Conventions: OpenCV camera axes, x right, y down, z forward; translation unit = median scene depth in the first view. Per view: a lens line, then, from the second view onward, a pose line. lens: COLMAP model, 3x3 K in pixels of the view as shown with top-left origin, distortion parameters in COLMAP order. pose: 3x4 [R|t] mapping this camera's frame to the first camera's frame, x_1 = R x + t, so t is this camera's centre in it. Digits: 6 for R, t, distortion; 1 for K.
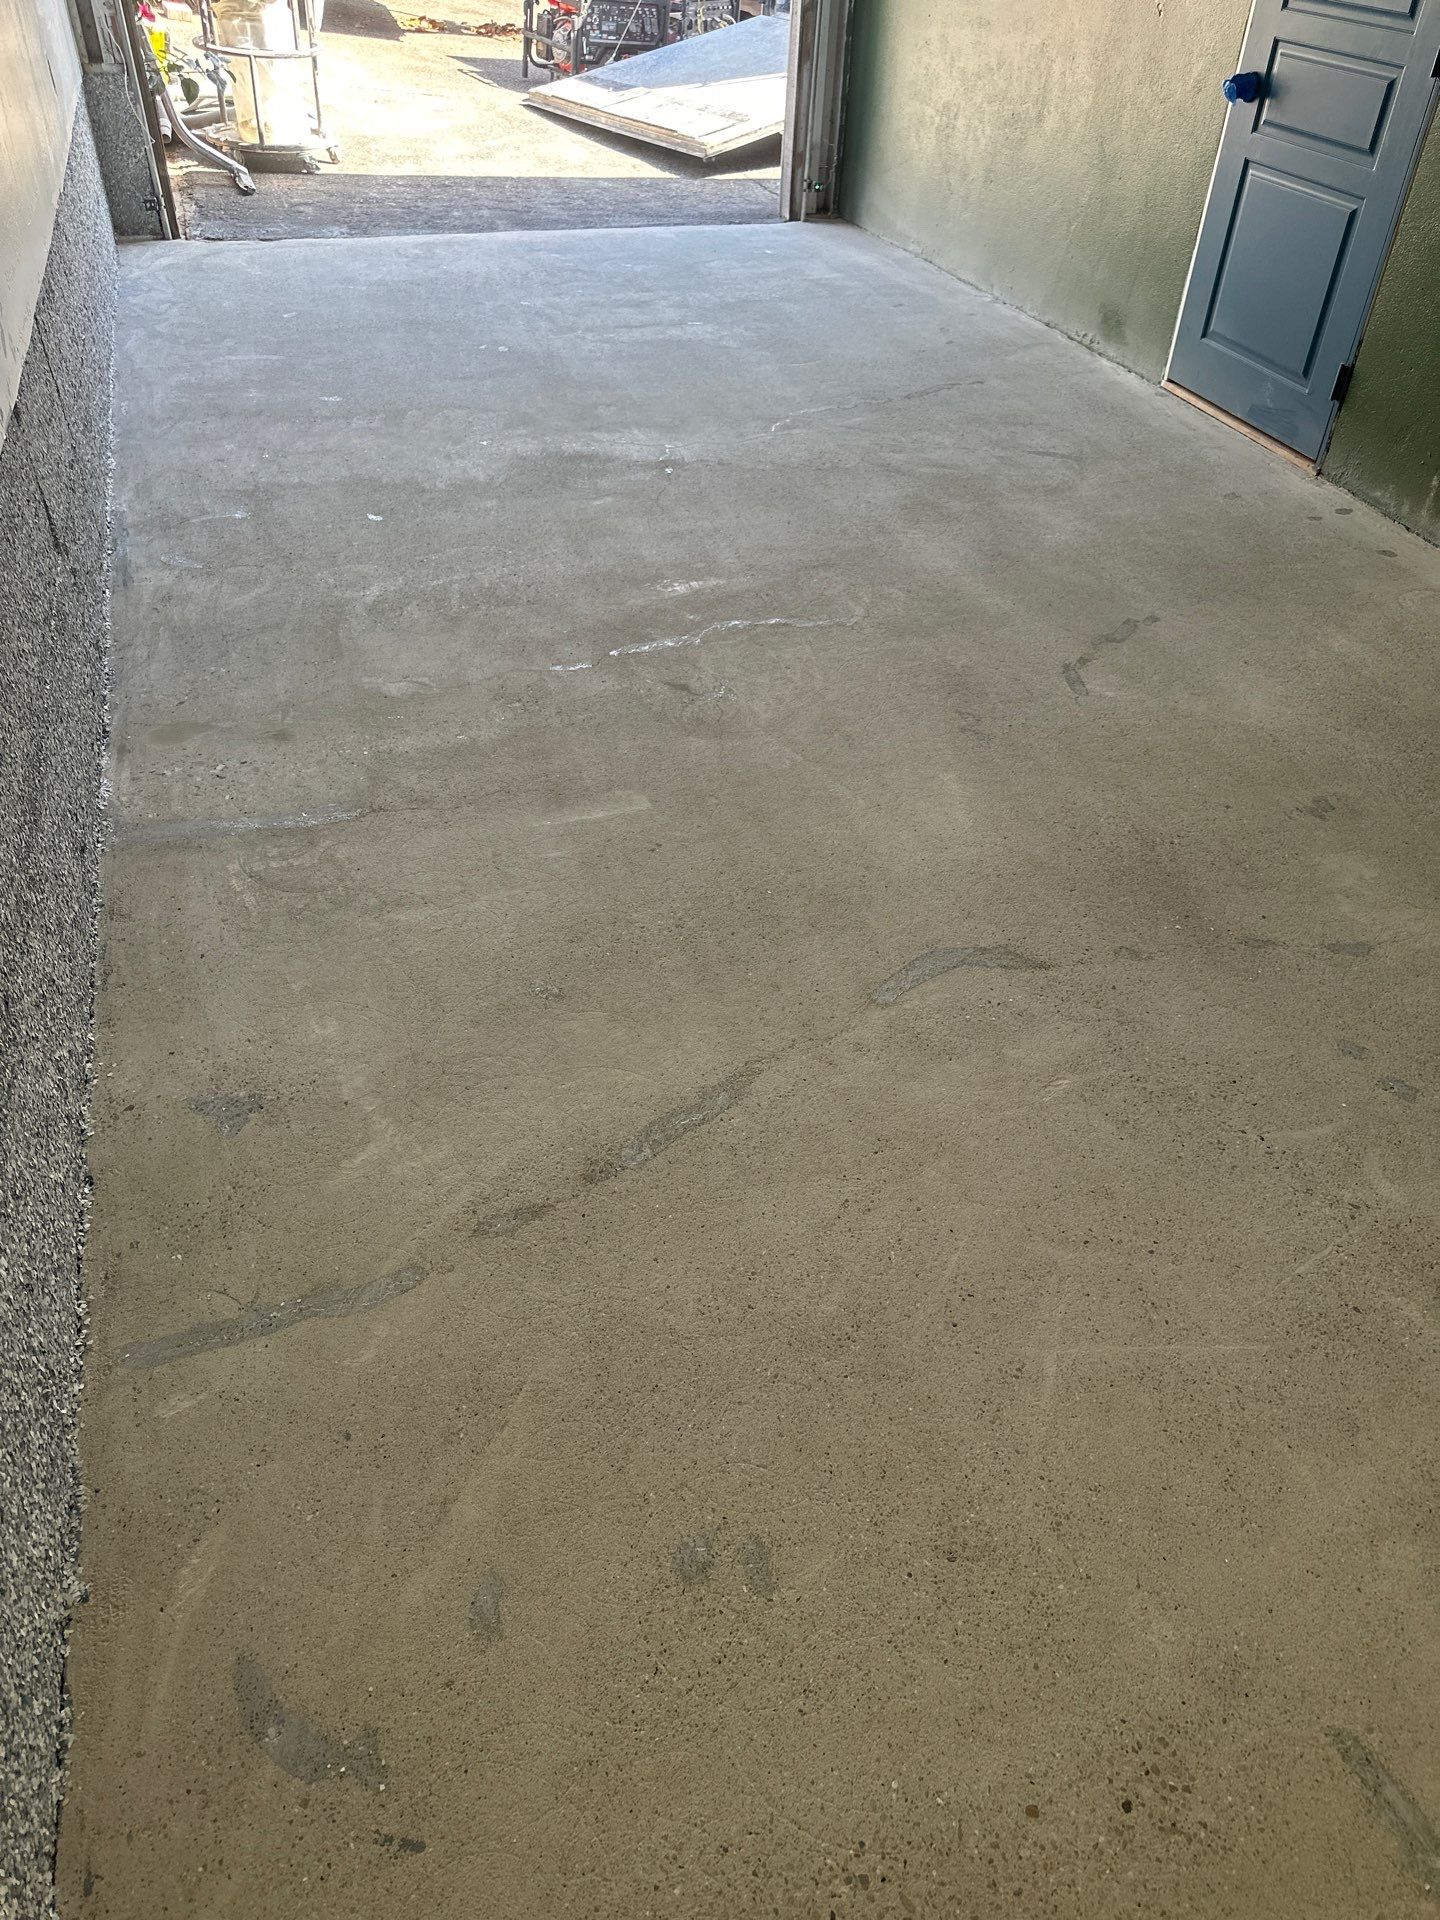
lens RADIAL K [[1313.3, 0, 720.0], [0, 1313.3, 960.0], [0, 0, 1]] dist [-0.001717, 0.002549]
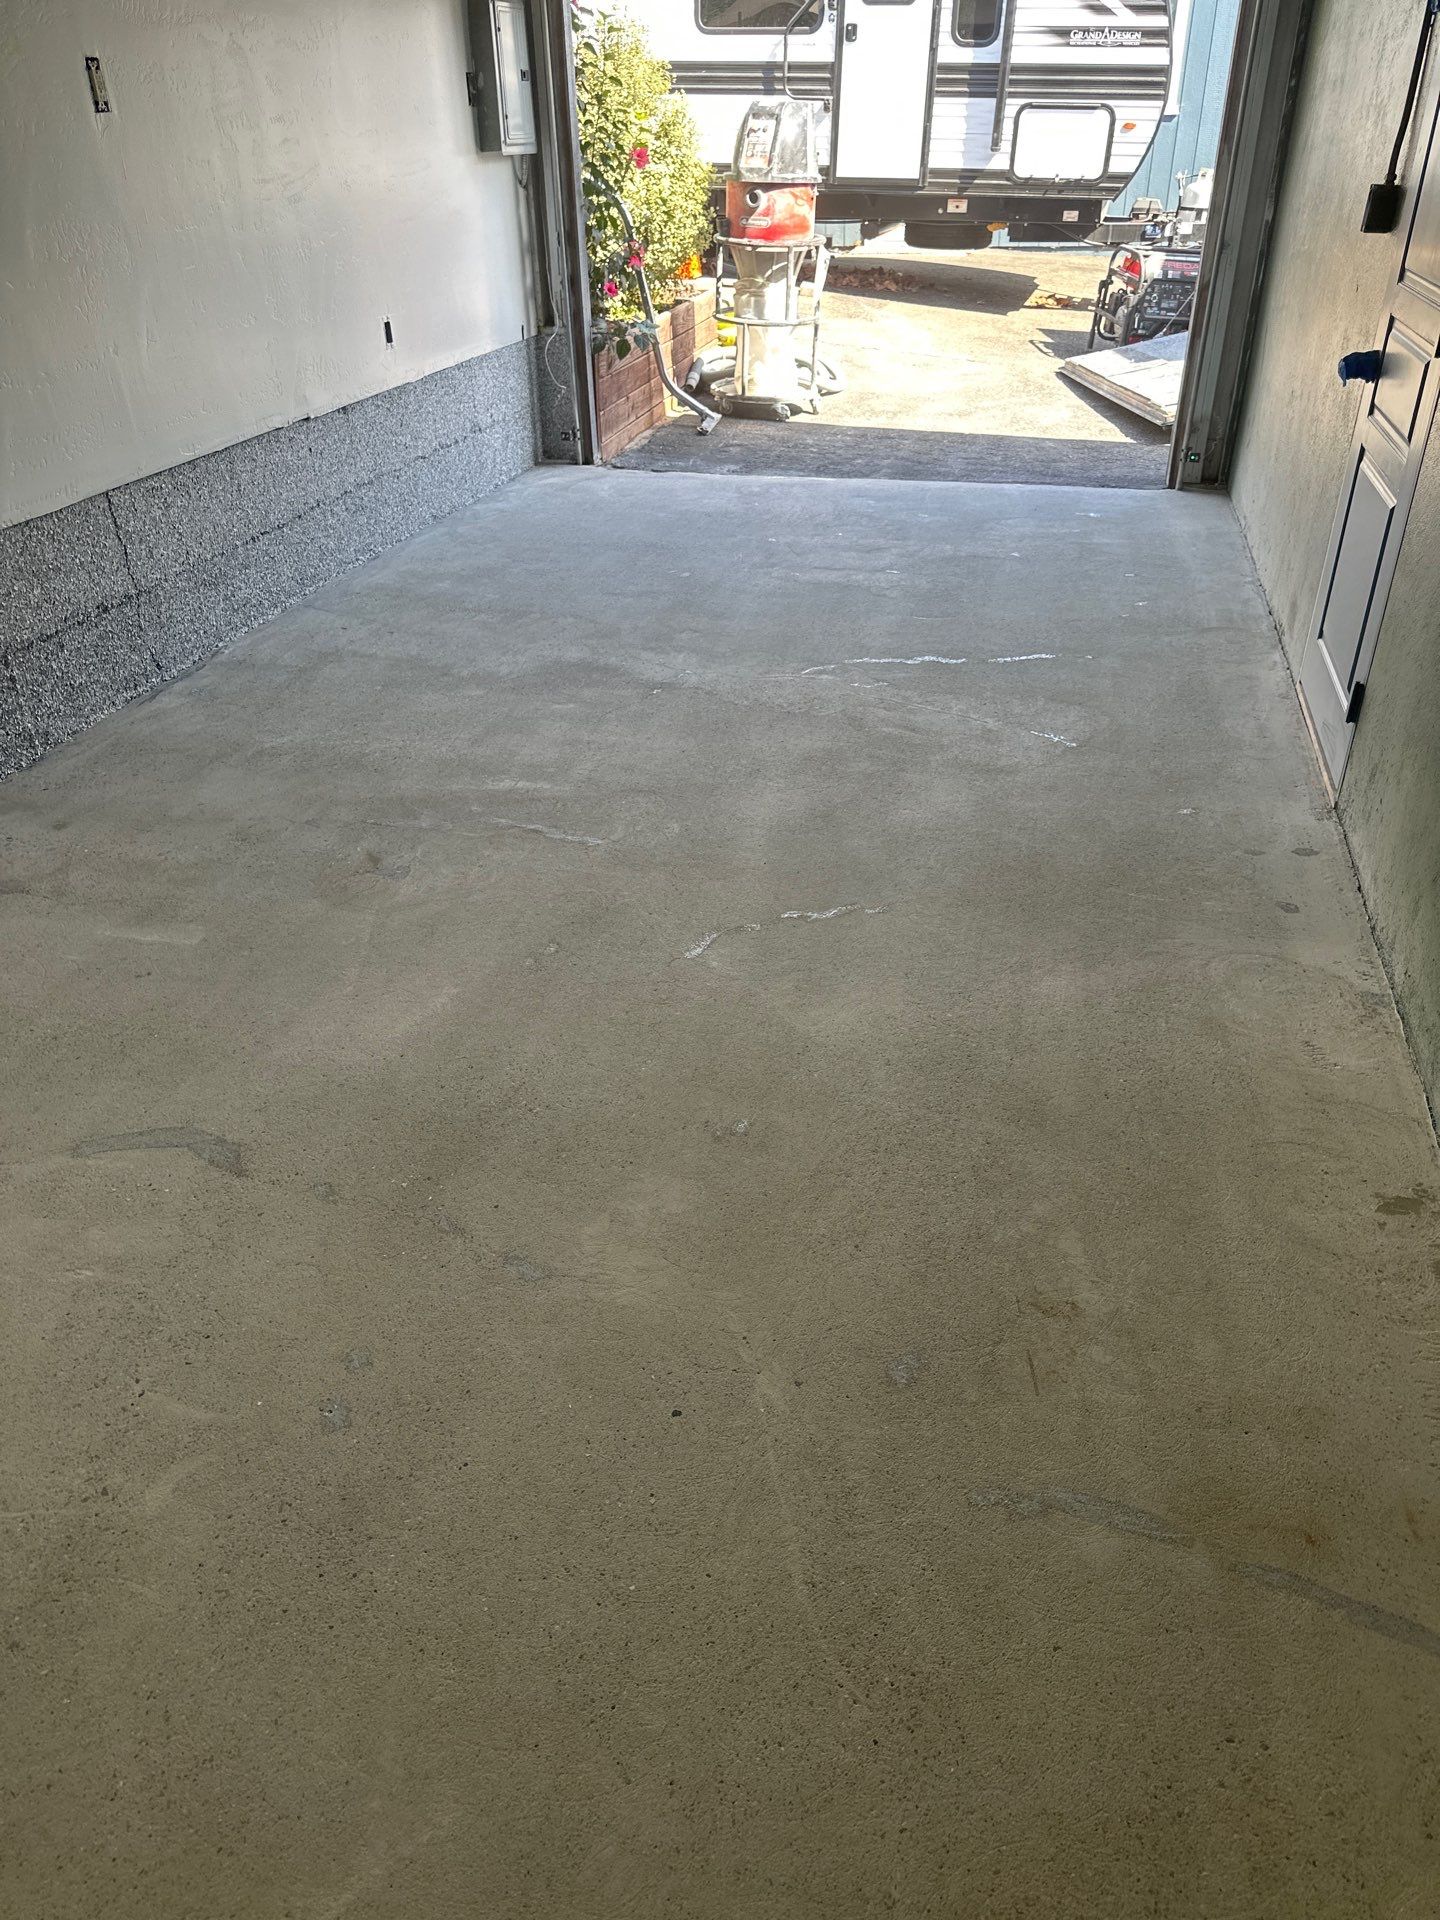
lens RADIAL K [[1331.6, 0, 722.7], [0, 1331.6, 955.0], [0, 0, 1]] dist [0.149226, -0.276808]
pose [[0.847929, 0.233716, -0.475808, 0.444657], [-0.311776, 0.945783, -0.091044, -0.075449], [0.428732, 0.225545, 0.874825, 0.111757]]
